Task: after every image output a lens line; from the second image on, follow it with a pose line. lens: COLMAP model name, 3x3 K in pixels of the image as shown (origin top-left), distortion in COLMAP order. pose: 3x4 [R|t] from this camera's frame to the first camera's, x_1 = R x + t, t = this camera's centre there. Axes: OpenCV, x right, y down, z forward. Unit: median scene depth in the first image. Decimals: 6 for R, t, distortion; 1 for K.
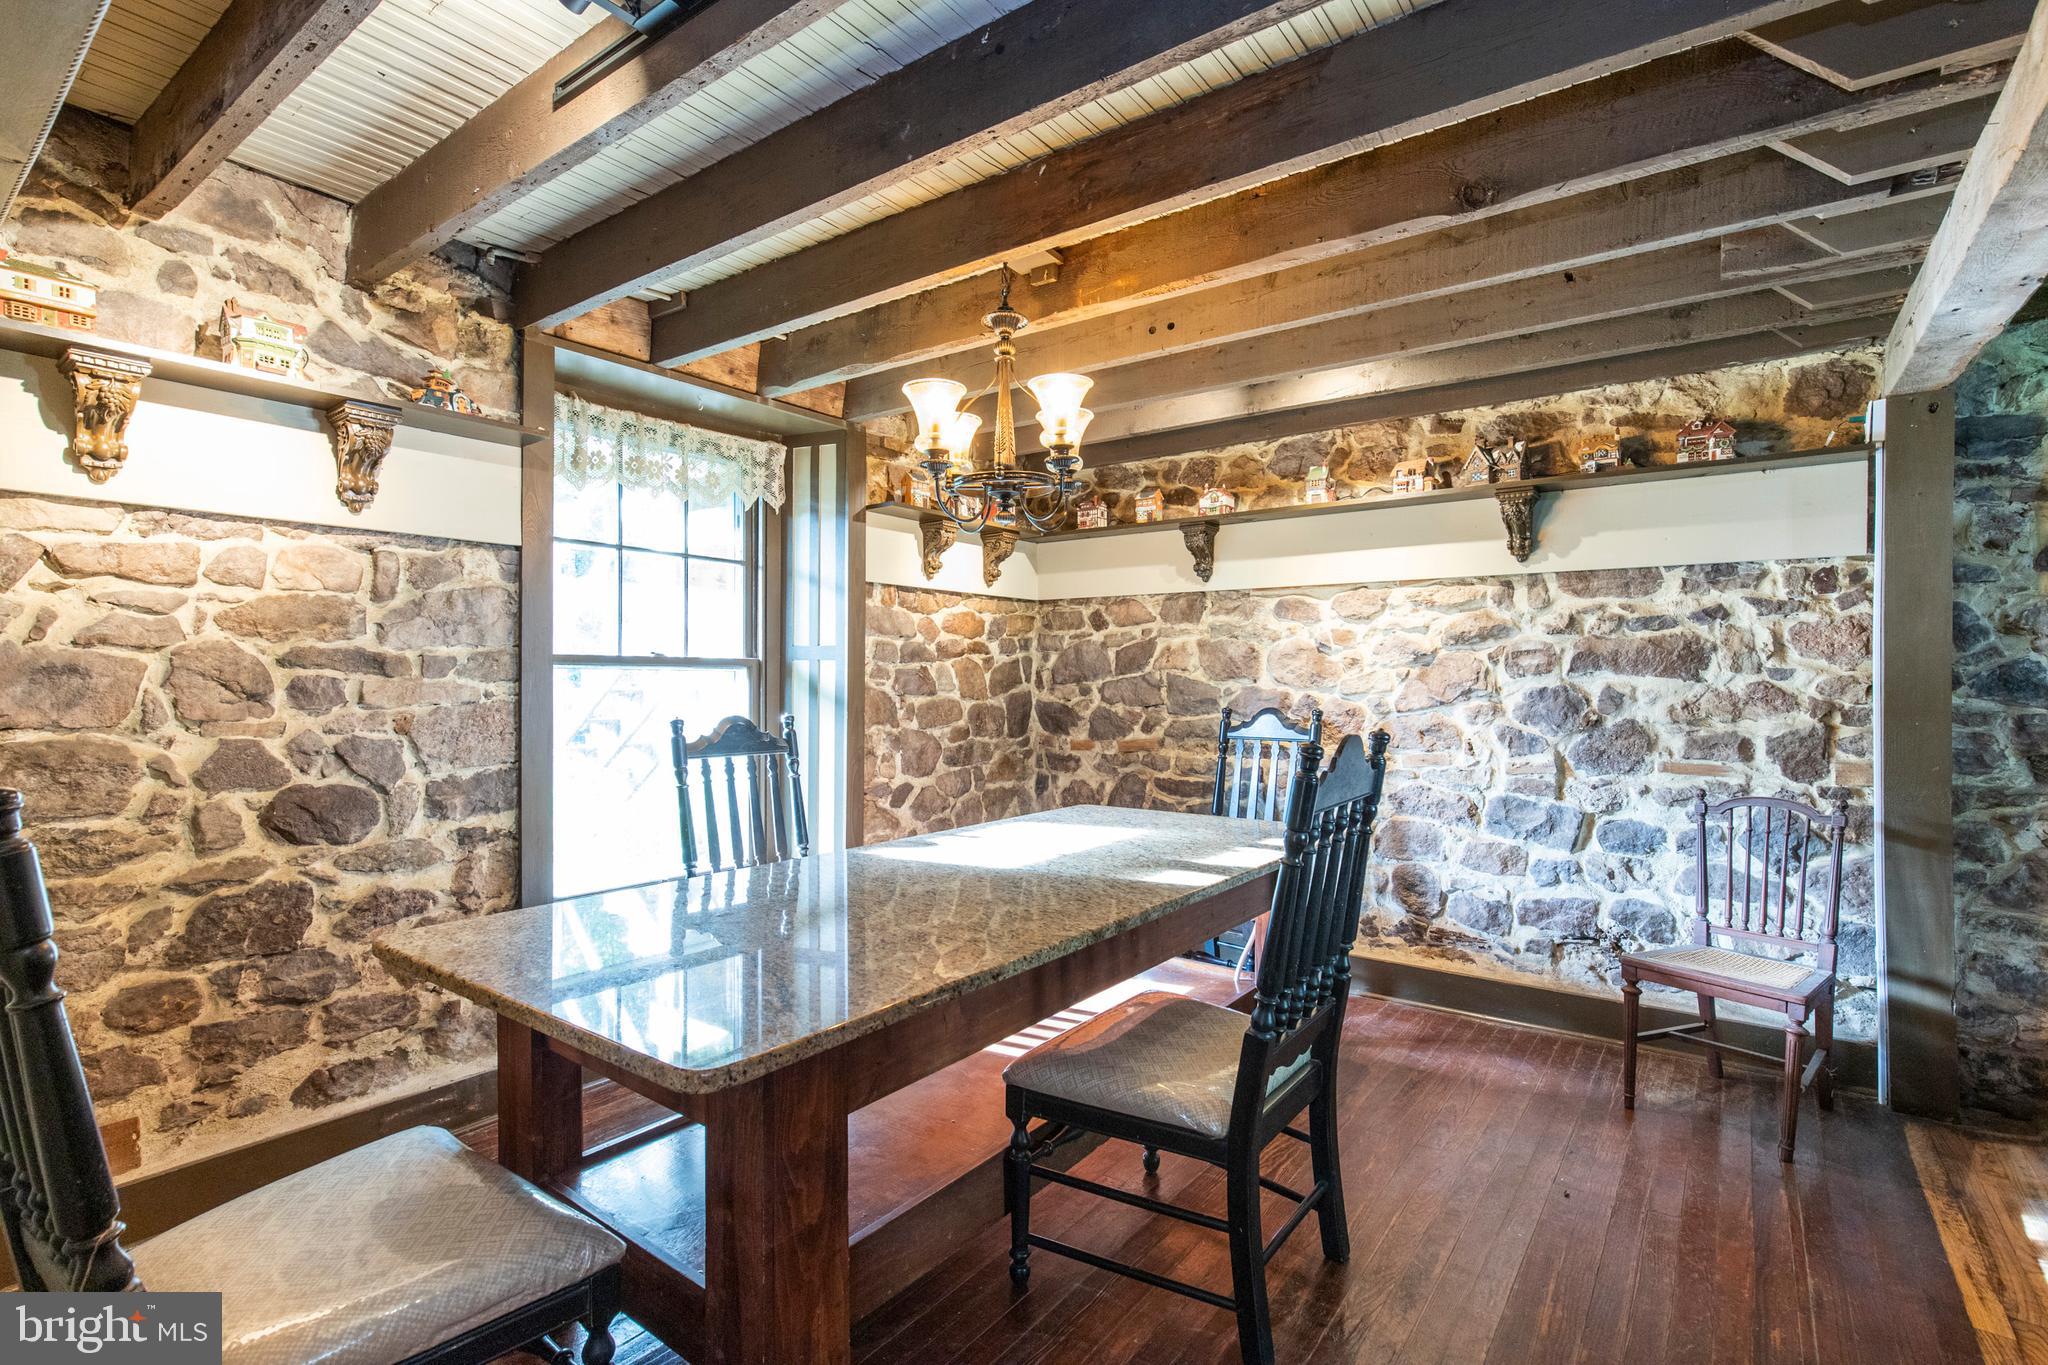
lens RADIAL K [[934.9, 0, 1038.3], [0, 934.9, 682.1], [0, 0, 1]] dist [0.003153, -0.000562]
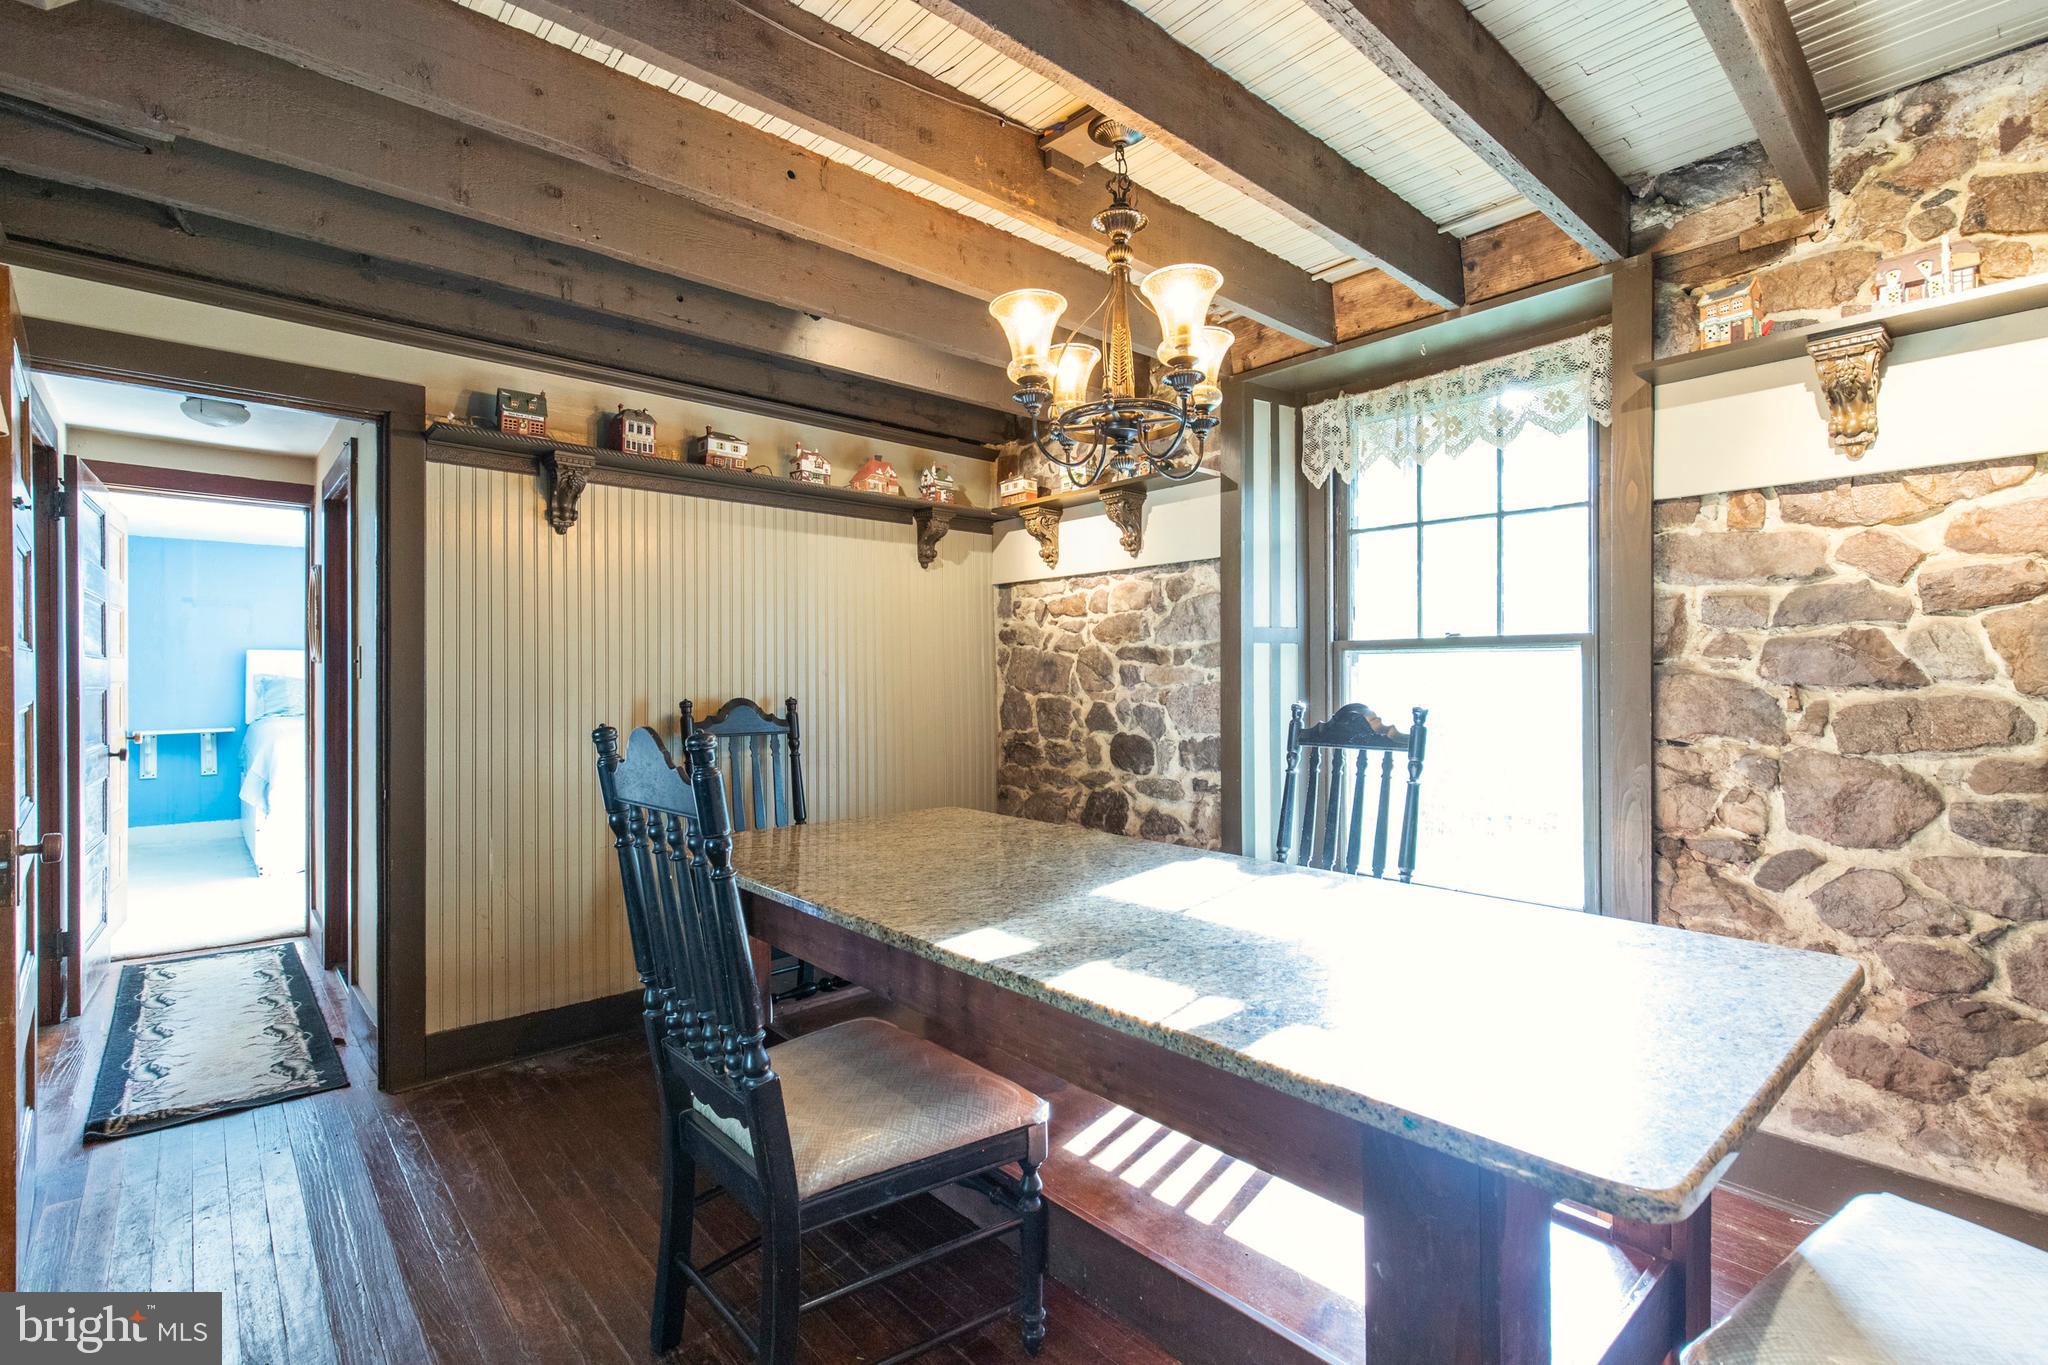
lens RADIAL K [[934.9, 0, 1037.9], [0, 934.9, 670.6], [0, 0, 1]] dist [0.003153, -0.000562]
pose [[-0.195809, -0.001118, -0.980641, 0.597671], [0.005742, 0.999981, -0.002286, 0.004796], [0.980625, -0.006079, -0.195799, 0.856871]]
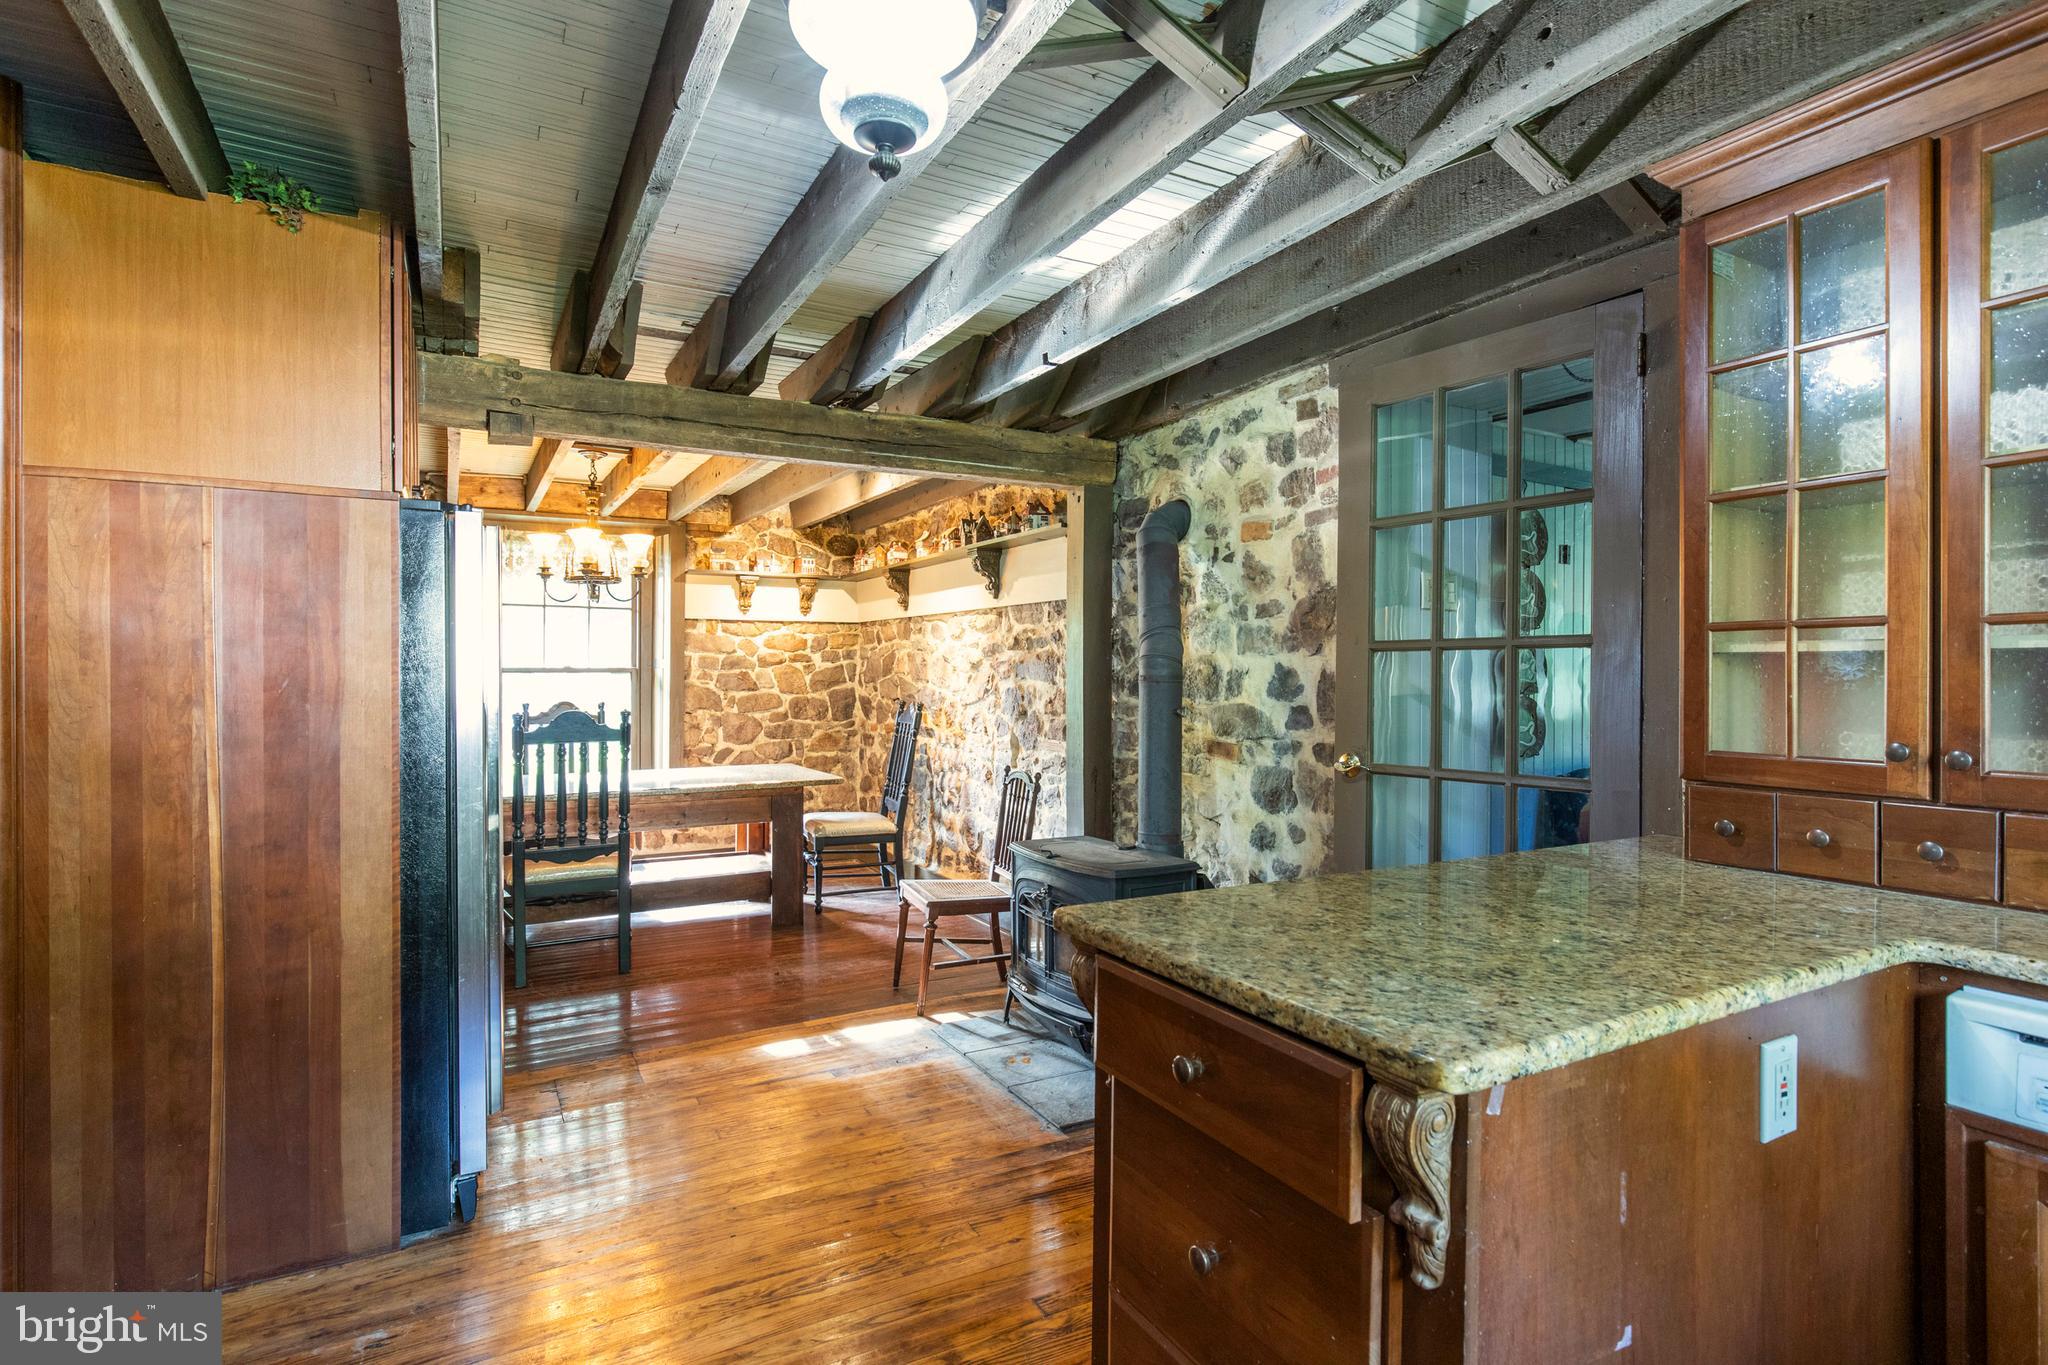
lens RADIAL K [[1000.8, 0, 1023.7], [0, 1000.8, 671.5], [0, 0, 1]] dist [0.003860, 0.000824]
pose [[0.913284, -0.002246, -0.407317, 1.231569], [0.000637, 0.999991, -0.004086, -0.013194], [0.407323, 0.003473, 0.913278, -0.382788]]
